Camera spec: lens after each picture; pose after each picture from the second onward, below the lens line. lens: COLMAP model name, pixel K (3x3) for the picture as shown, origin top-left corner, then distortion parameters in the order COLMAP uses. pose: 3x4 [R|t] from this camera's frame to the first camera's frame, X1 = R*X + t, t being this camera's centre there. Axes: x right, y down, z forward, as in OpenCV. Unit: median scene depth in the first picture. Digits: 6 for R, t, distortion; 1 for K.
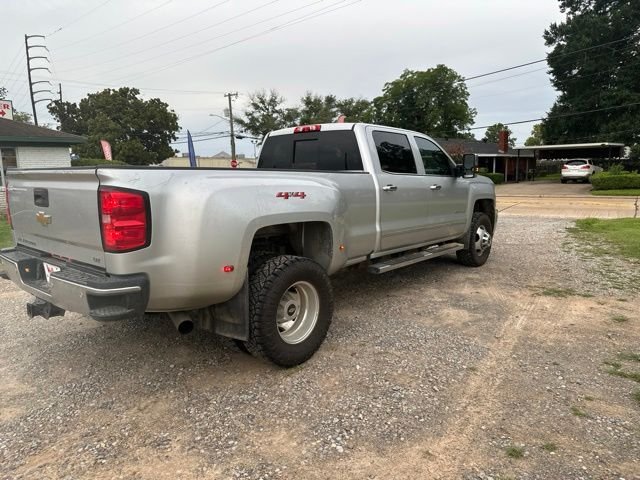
lens RADIAL K [[454.2, 0, 321.4], [0, 454.2, 237.9], [0, 0, 1]] dist [0.032880, -0.037336]
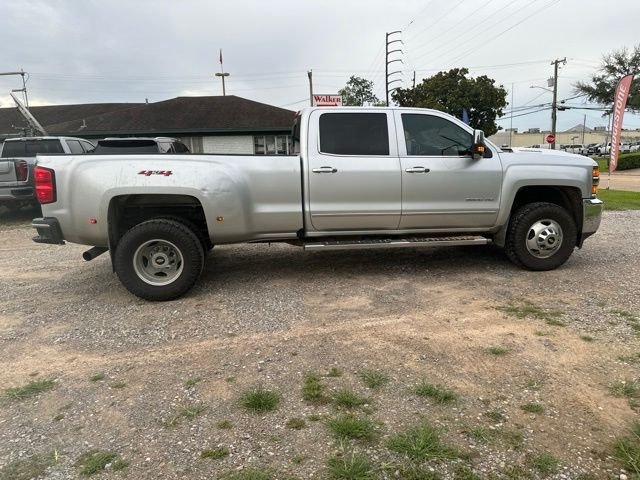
lens RADIAL K [[454.2, 0, 322.1], [0, 454.2, 238.5], [0, 0, 1]] dist [0.032880, -0.037336]
pose [[0.743234, 0.118797, -0.658399, 0.822044], [-0.085480, 0.992905, 0.082659, -0.039219], [0.663548, -0.005155, 0.748116, 0.220491]]
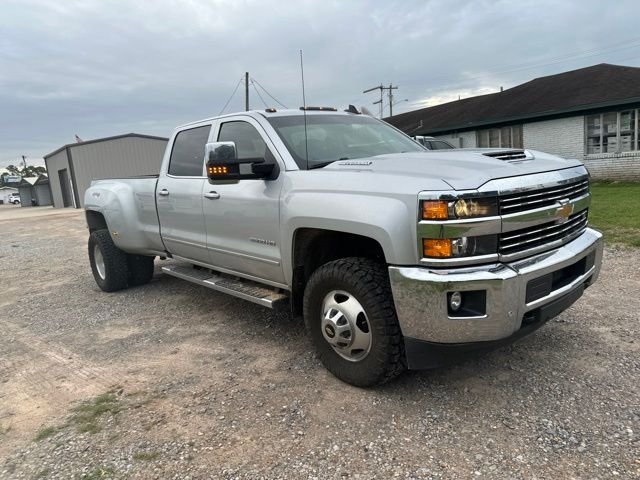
lens RADIAL K [[454.2, 0, 316.2], [0, 454.2, 246.4], [0, 0, 1]] dist [0.032880, -0.037336]
pose [[-0.164375, 0.195390, -0.966852, 1.056659], [-0.058033, 0.976572, 0.207220, -0.217411], [0.984689, 0.090171, -0.149185, 1.449982]]
